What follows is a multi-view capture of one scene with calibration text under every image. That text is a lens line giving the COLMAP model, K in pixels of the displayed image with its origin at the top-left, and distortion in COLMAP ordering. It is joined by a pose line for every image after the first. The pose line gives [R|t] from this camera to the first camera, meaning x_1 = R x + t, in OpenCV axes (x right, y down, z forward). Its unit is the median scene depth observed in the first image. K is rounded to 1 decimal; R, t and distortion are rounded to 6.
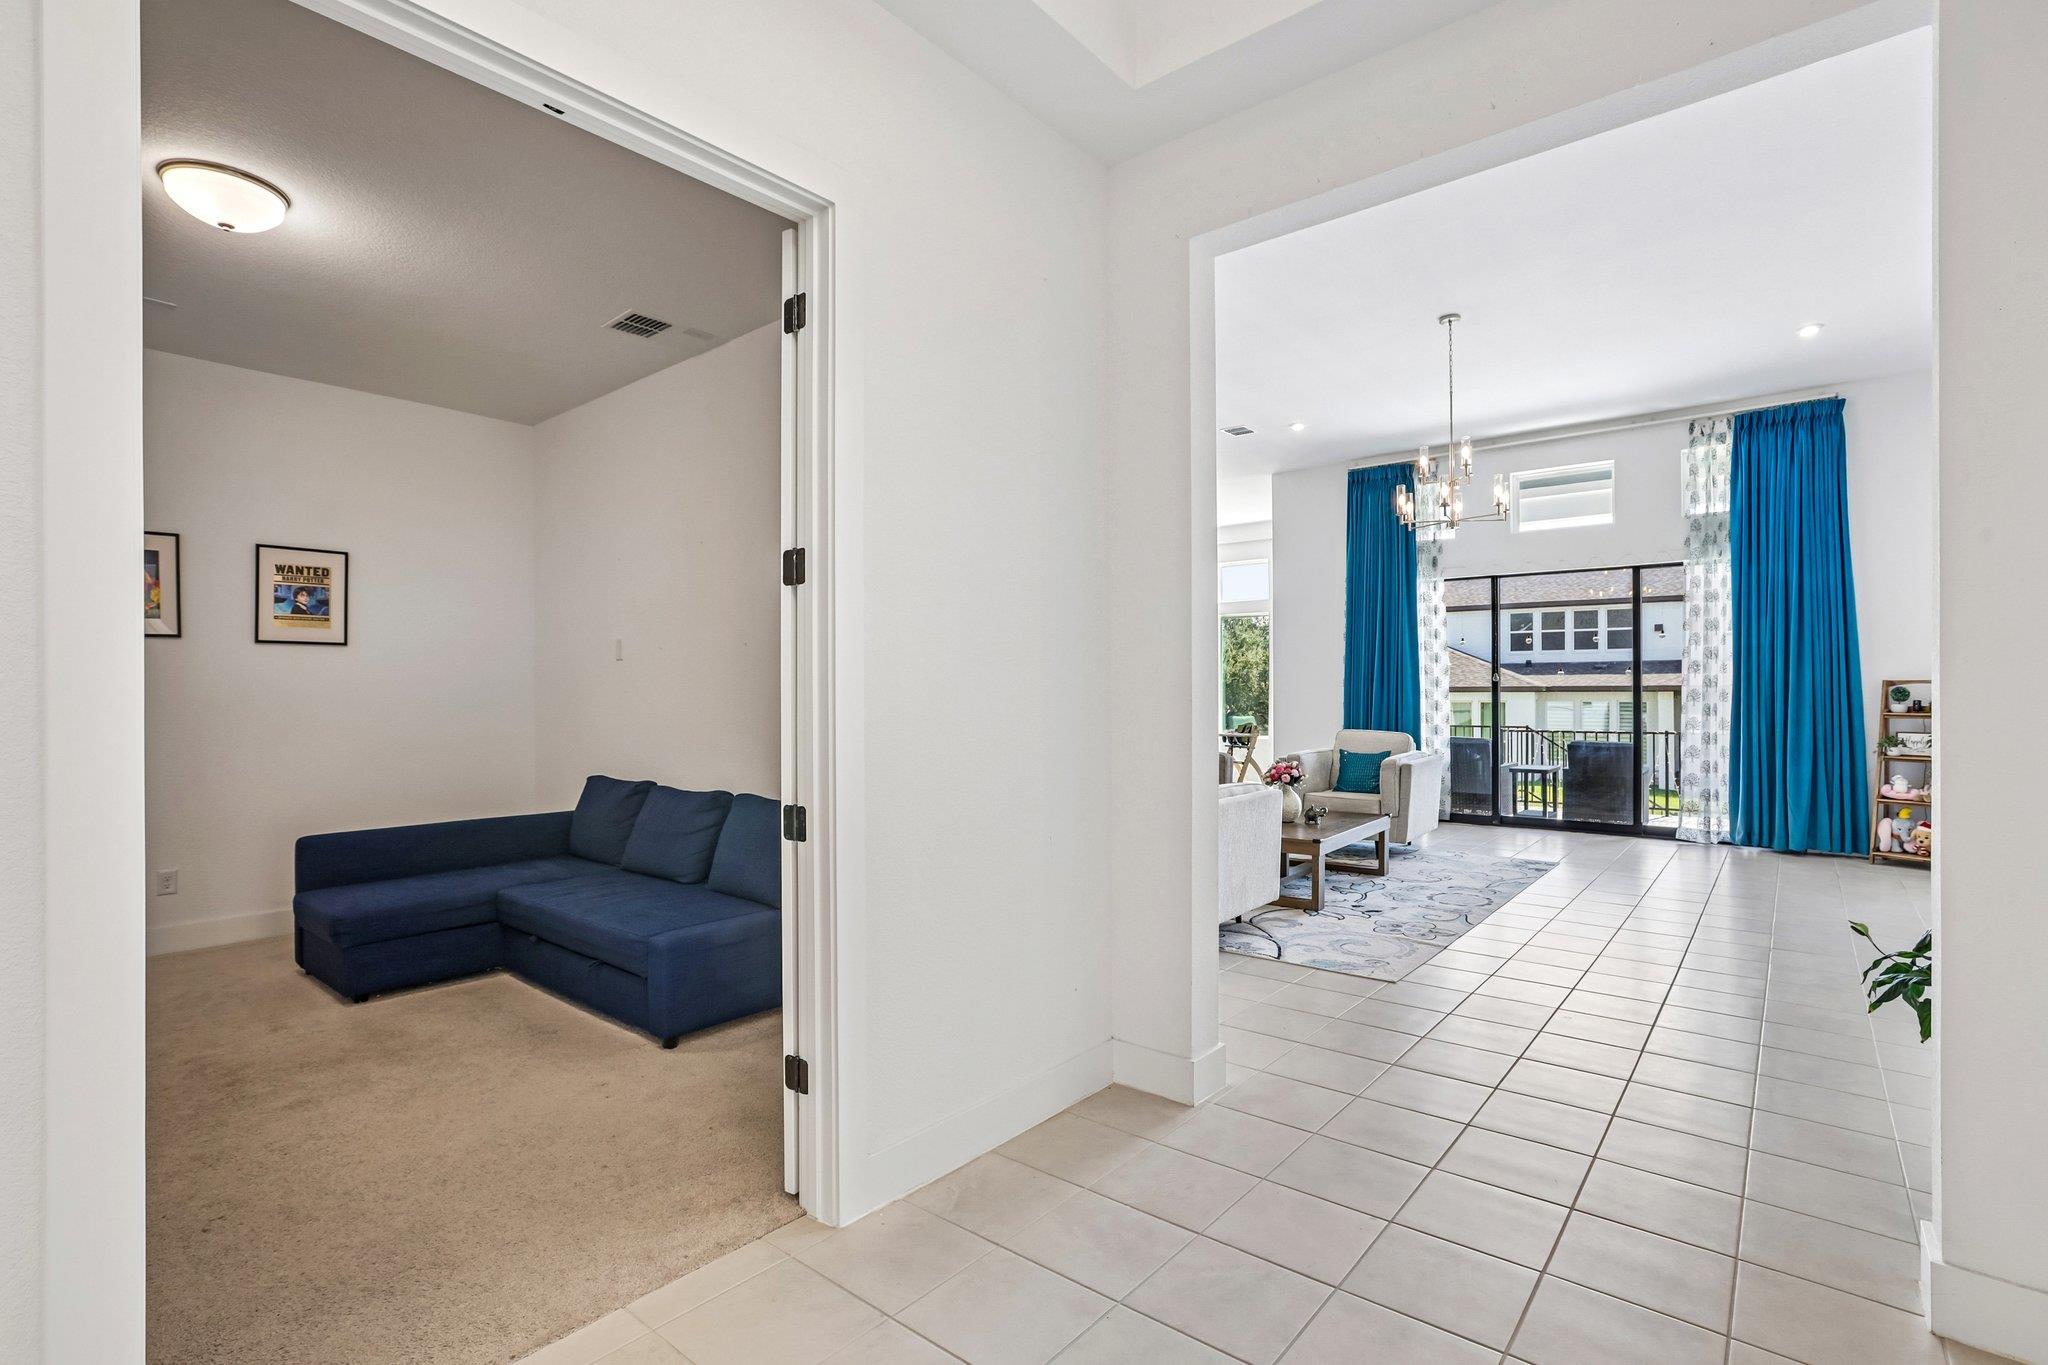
lens RADIAL K [[943.9, 0, 1026.8], [0, 943.9, 694.4], [0, 0, 1]] dist [-0.028999, 0.004274]
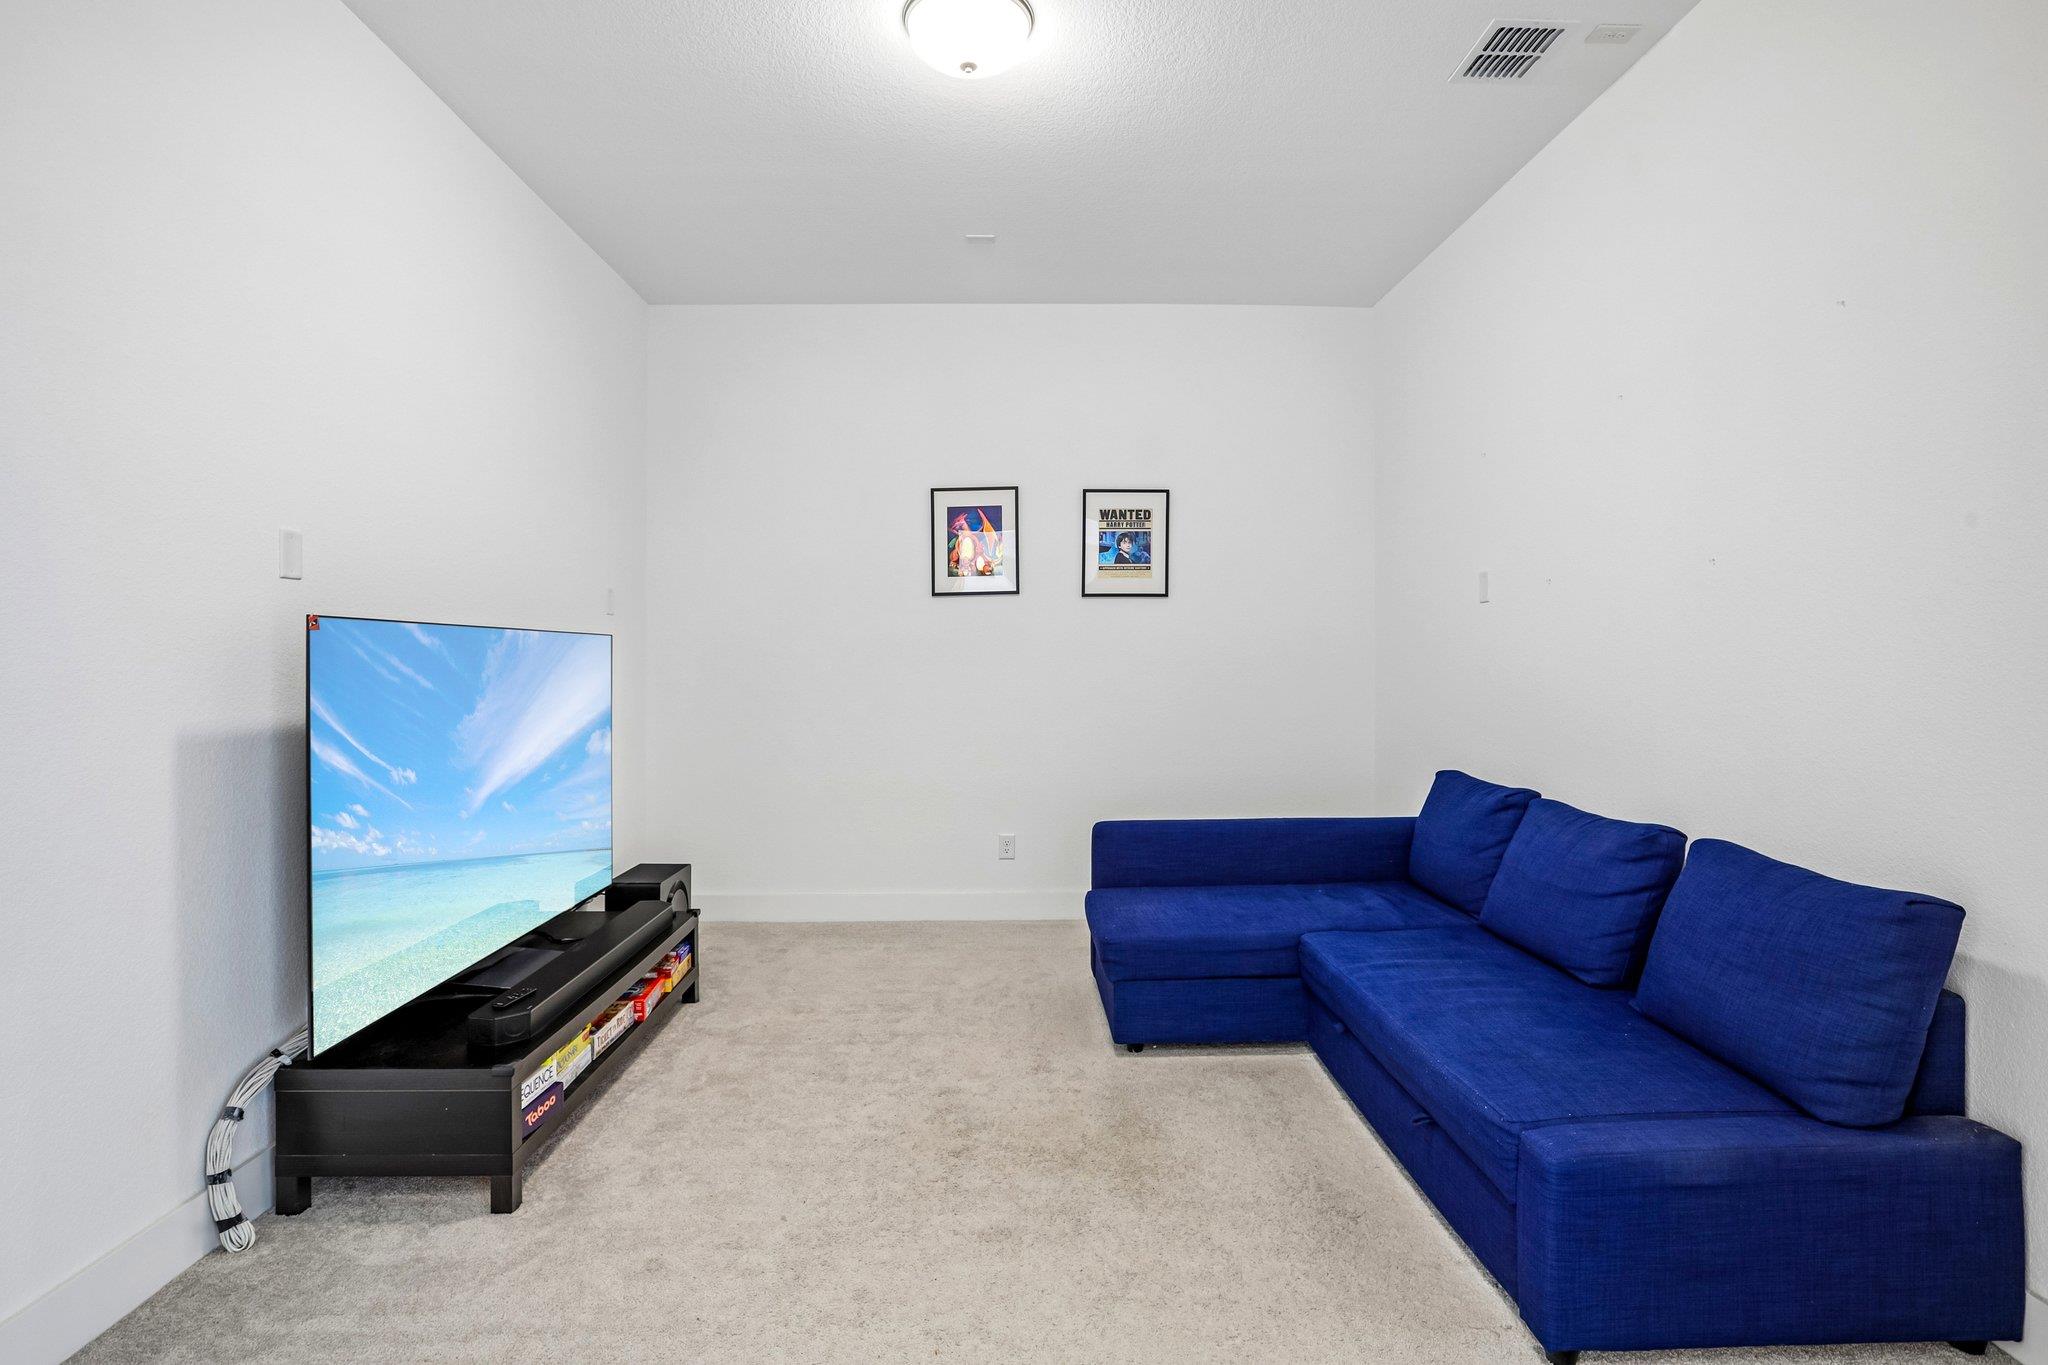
lens RADIAL K [[1000.7, 0, 1023.5], [0, 1000.7, 668.5], [0, 0, 1]] dist [-0.033798, 0.007478]
pose [[0.657409, 0.010285, -0.753464, -0.129449], [0.002709, 0.999868, 0.016012, -0.000656], [0.753529, -0.012567, 0.657295, 0.322129]]
